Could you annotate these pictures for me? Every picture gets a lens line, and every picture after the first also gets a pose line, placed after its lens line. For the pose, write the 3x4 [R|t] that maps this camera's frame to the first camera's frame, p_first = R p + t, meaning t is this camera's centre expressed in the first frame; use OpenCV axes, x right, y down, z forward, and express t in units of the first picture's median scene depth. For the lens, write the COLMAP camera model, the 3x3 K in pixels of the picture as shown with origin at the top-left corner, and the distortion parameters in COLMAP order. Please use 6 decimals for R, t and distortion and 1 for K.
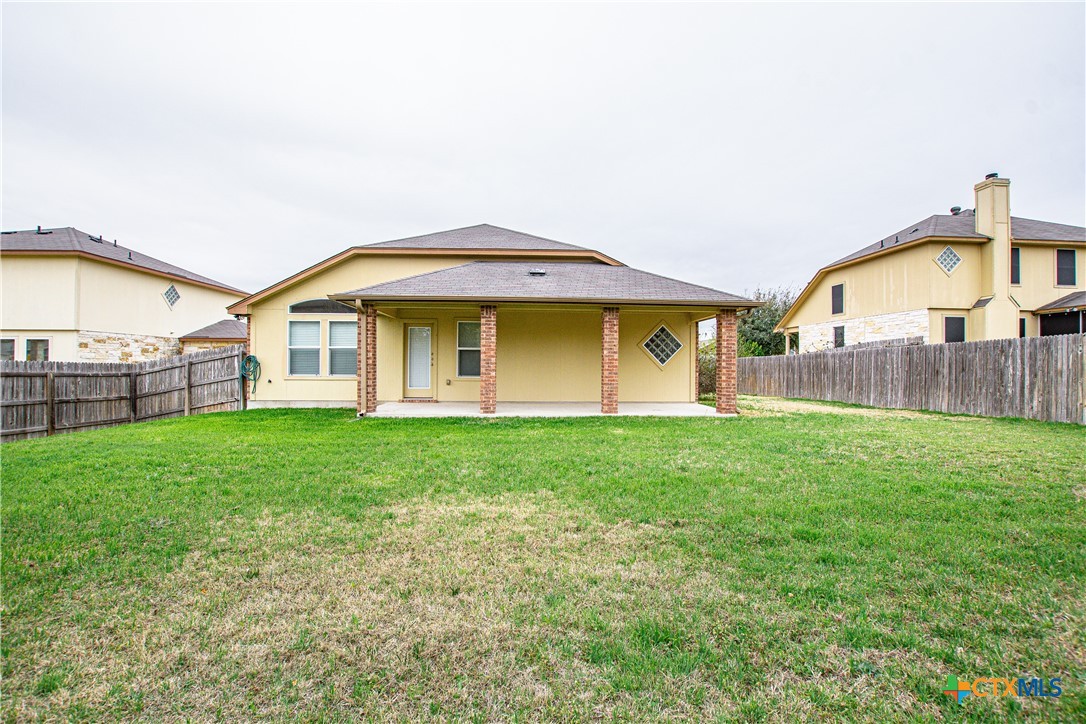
lens RADIAL K [[483.9, 0, 541.6], [0, 483.9, 364.9], [0, 0, 1]] dist [-0.005829, -0.000088]
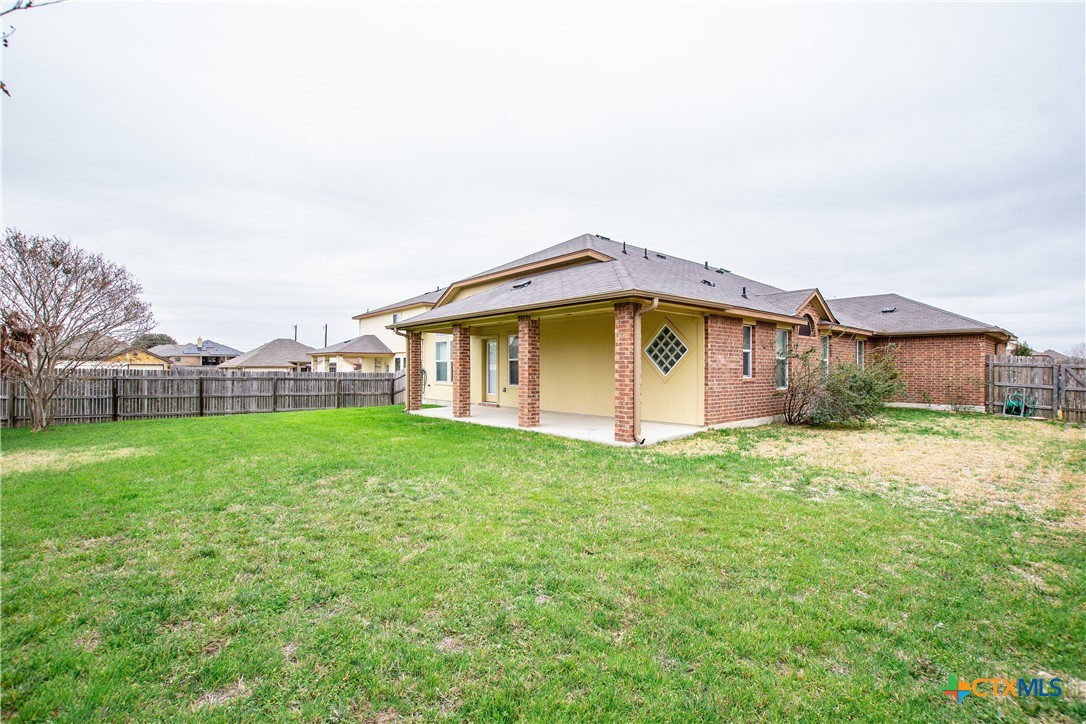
lens RADIAL K [[483.9, 0, 542.6], [0, 483.9, 364.3], [0, 0, 1]] dist [-0.005829, -0.000088]
pose [[0.643708, -0.012630, -0.765167, 0.726448], [0.006183, 0.999917, -0.011303, -0.009747], [0.765246, 0.002545, 0.643733, 0.342133]]
